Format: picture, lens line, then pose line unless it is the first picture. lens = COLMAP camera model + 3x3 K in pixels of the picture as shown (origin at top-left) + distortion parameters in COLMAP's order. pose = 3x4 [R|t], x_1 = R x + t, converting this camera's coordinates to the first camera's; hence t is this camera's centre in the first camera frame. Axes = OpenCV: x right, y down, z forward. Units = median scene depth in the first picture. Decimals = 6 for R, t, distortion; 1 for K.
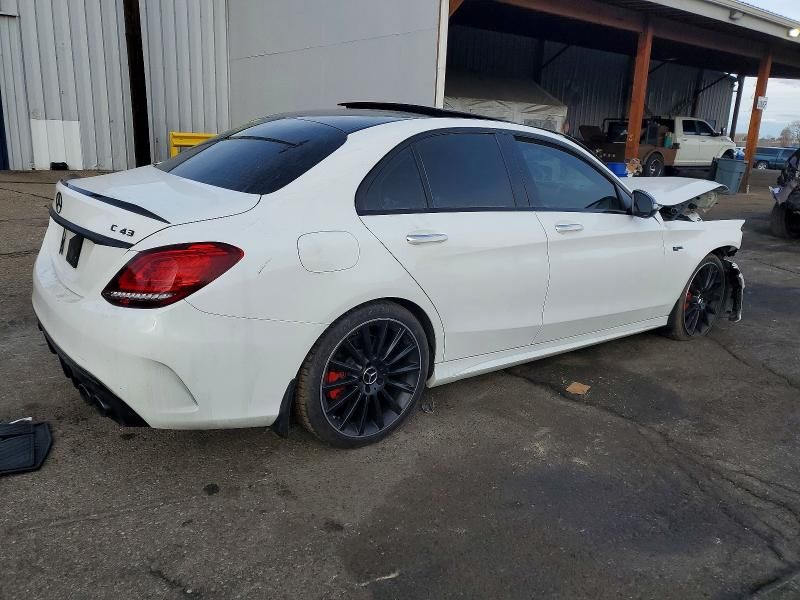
lens RADIAL K [[650.8, 0, 400.0], [0, 650.8, 300.0], [0, 0, 1]] dist [0.006503, 0.006043]
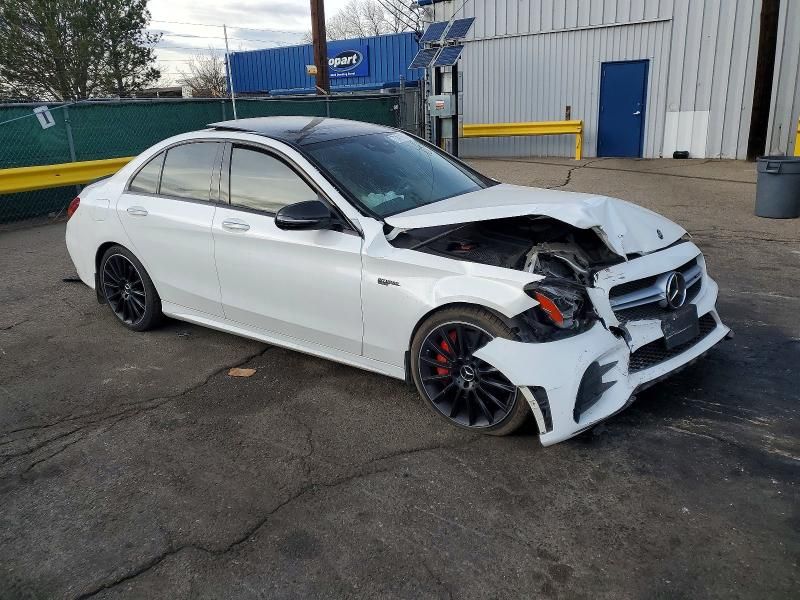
lens RADIAL K [[649.2, 0, 400.0], [0, 649.2, 300.0], [0, 0, 1]] dist [0.034142, -0.002903]
pose [[0.246999, 0.224303, -0.942698, 1.228102], [-0.199086, 0.963834, 0.177169, -0.210199], [0.948344, 0.143917, 0.282722, 0.838350]]
